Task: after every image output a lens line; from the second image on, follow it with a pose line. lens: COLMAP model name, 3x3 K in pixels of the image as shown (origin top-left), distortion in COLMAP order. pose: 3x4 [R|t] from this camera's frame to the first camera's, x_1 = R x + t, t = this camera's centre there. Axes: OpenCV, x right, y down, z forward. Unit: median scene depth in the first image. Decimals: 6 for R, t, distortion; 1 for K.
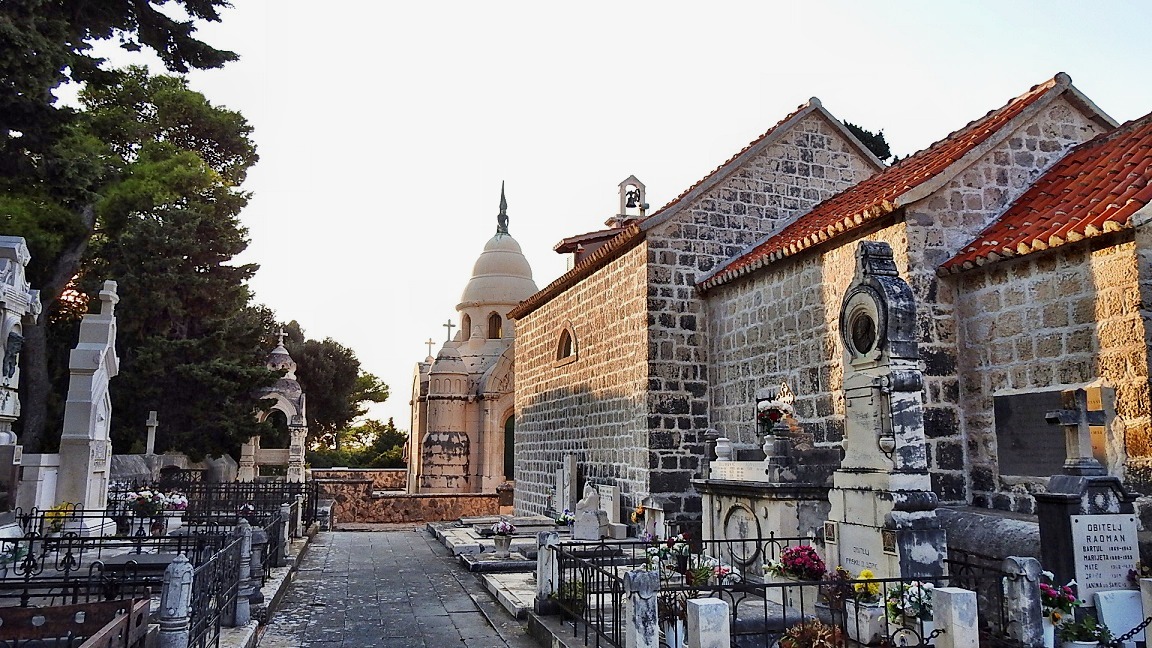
lens RADIAL K [[807.5, 0, 576.0], [0, 807.5, 325.2], [0, 0, 1]] dist [-0.000511, -0.000744]
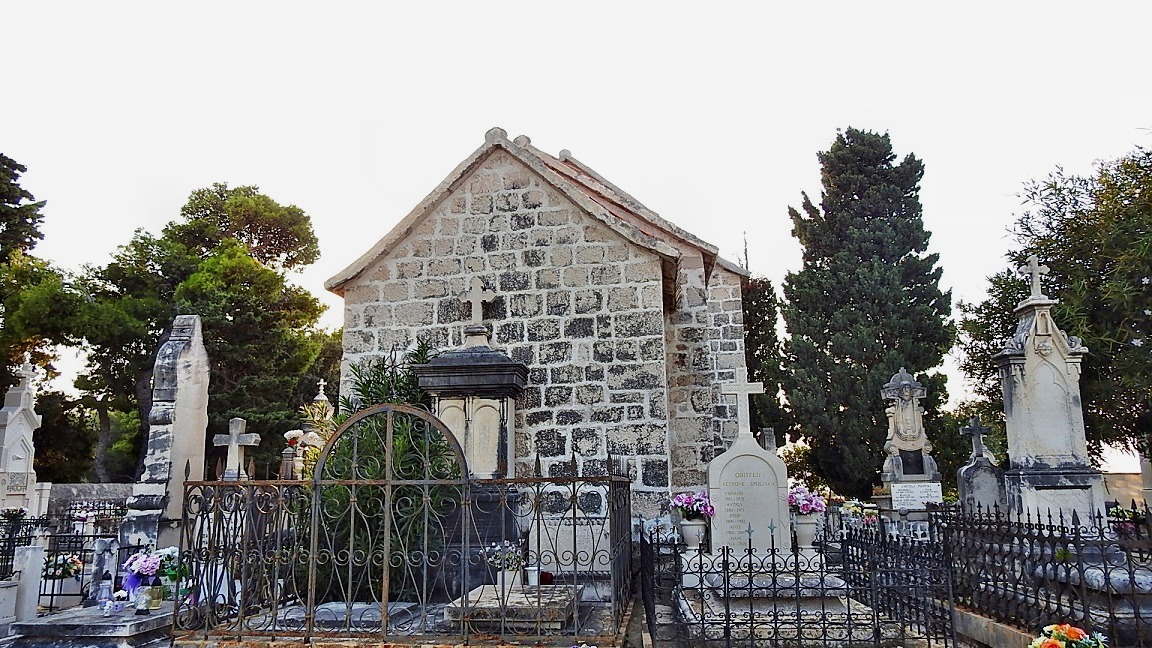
lens RADIAL K [[807.5, 0, 577.6], [0, 807.5, 328.6], [0, 0, 1]] dist [-0.000511, -0.000744]
pose [[0.938434, -0.080850, -0.335865, 1.586872], [0.070880, 0.996606, -0.041858, 0.025984], [0.338109, 0.015475, 0.940980, -0.078582]]
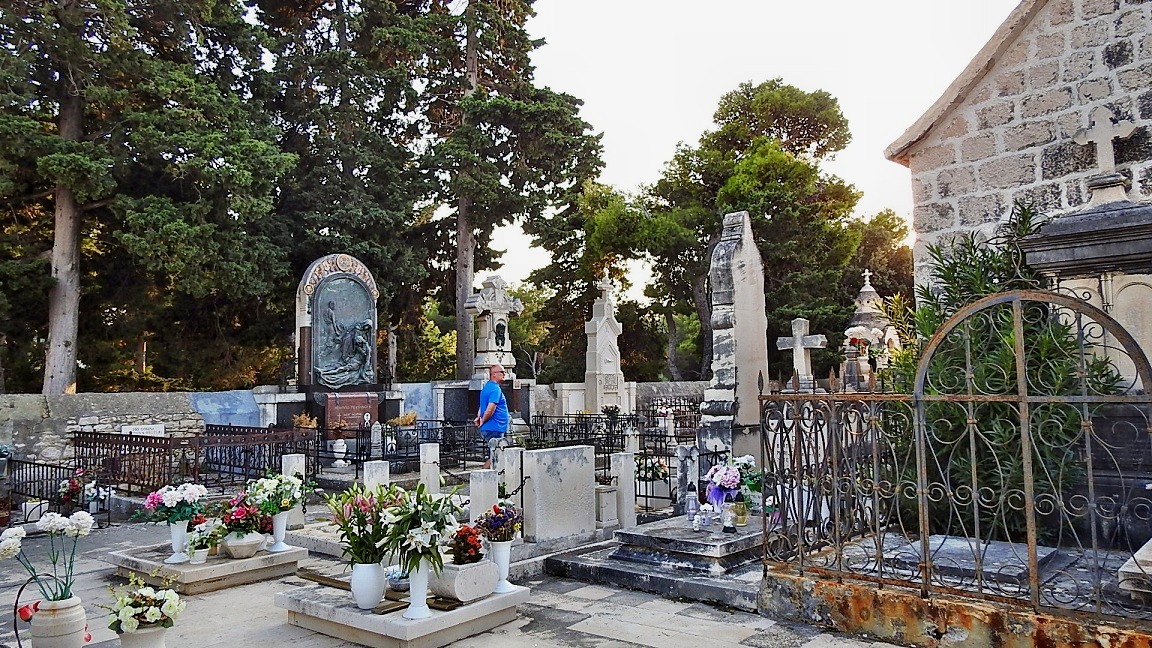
lens RADIAL K [[807.5, 0, 578.1], [0, 807.5, 325.6], [0, 0, 1]] dist [-0.000511, -0.000744]
pose [[0.543318, -0.073783, -0.836279, 1.420845], [0.153439, 0.988079, 0.012511, 0.022664], [0.825386, -0.135115, 0.548162, 0.060004]]
